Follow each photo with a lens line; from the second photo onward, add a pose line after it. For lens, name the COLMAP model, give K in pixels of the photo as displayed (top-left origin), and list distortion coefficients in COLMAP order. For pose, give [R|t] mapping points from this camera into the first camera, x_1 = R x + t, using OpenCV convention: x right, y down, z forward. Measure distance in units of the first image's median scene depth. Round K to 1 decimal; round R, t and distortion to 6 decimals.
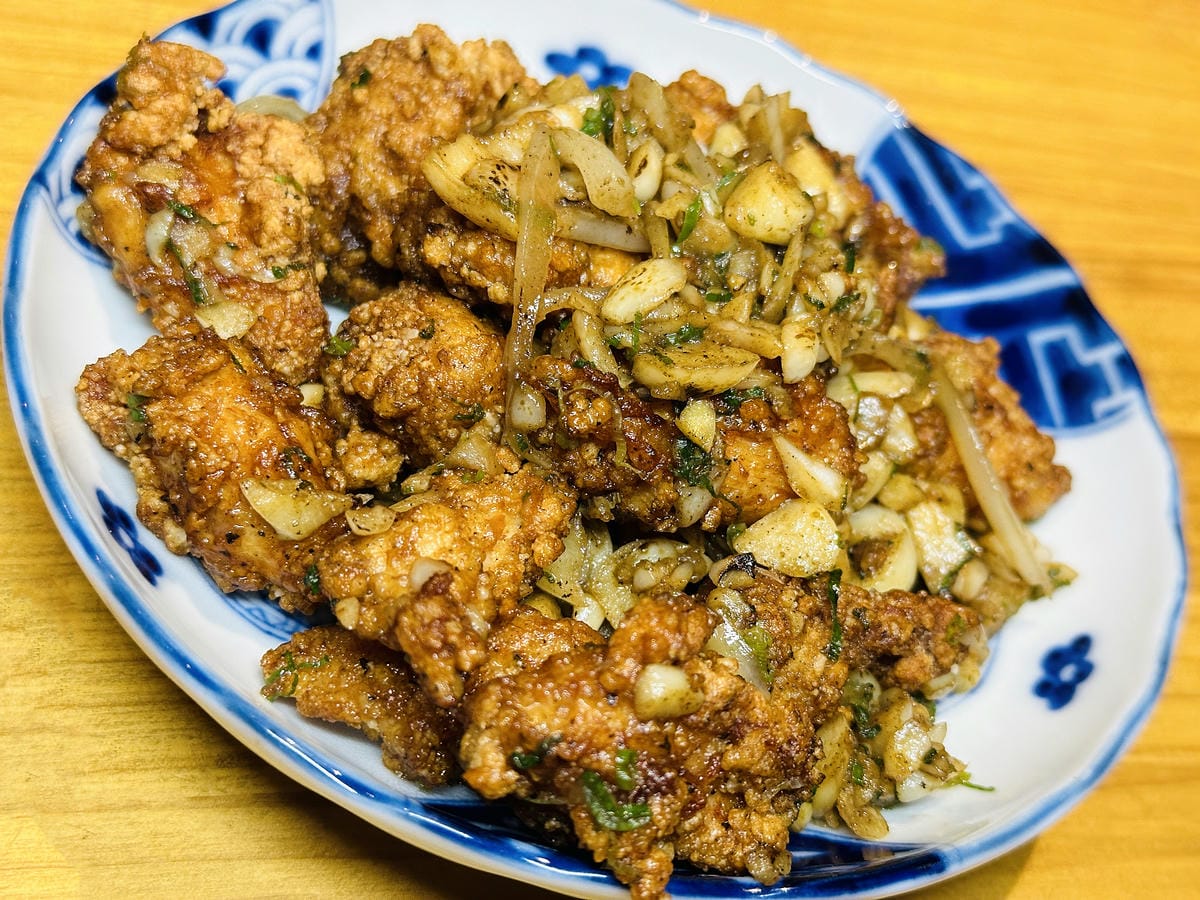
lens RADIAL K [[1706.0, 0, 600.0], [0, 1706.0, 450.0], [0, 0, 1]] dist [0.056857, -0.045918]
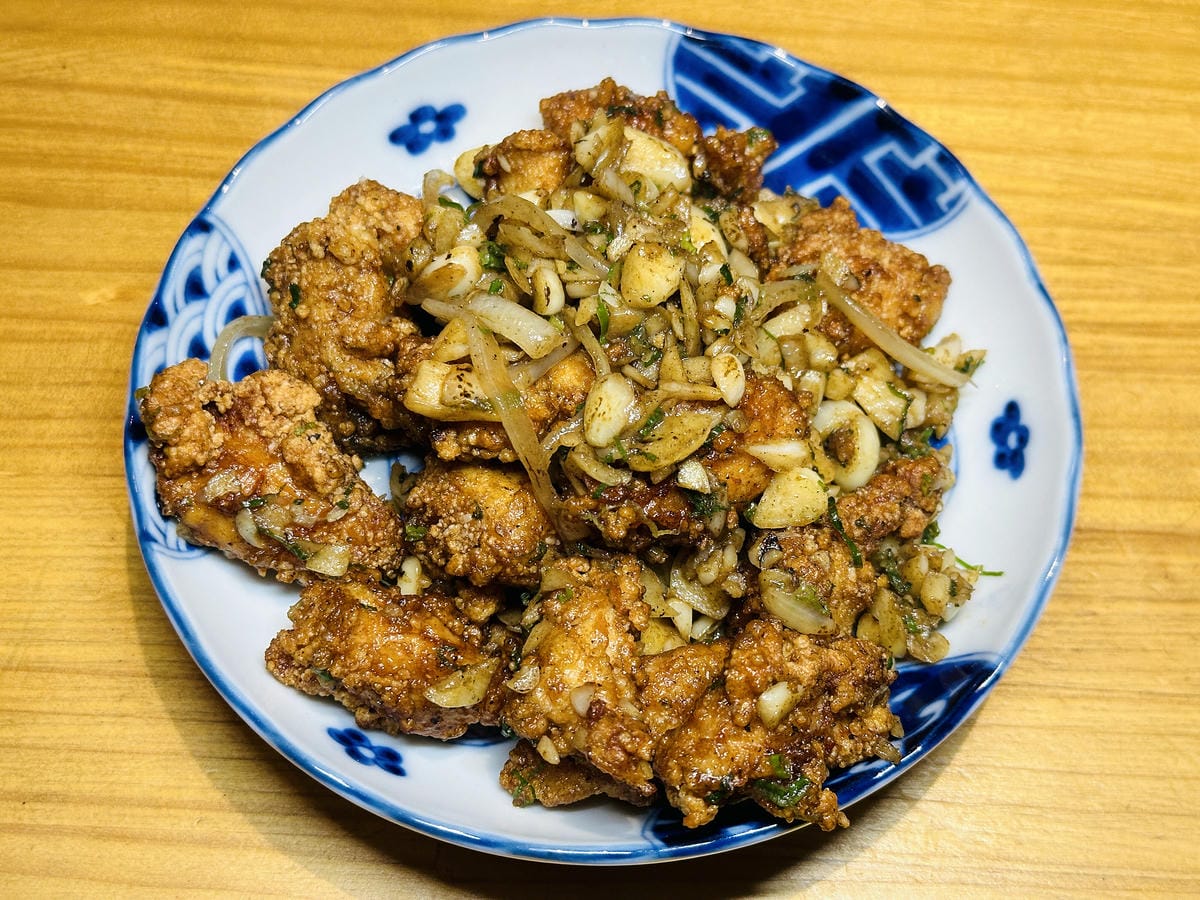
lens RADIAL K [[1656.3, 0, 600.0], [0, 1656.3, 450.0], [0, 0, 1]] dist [0.024618, 0.048922]
pose [[0.872231, -0.485015, -0.063033, 0.080114], [0.481365, 0.828469, 0.286227, -0.404838], [-0.086604, -0.279998, 0.956086, -0.198314]]
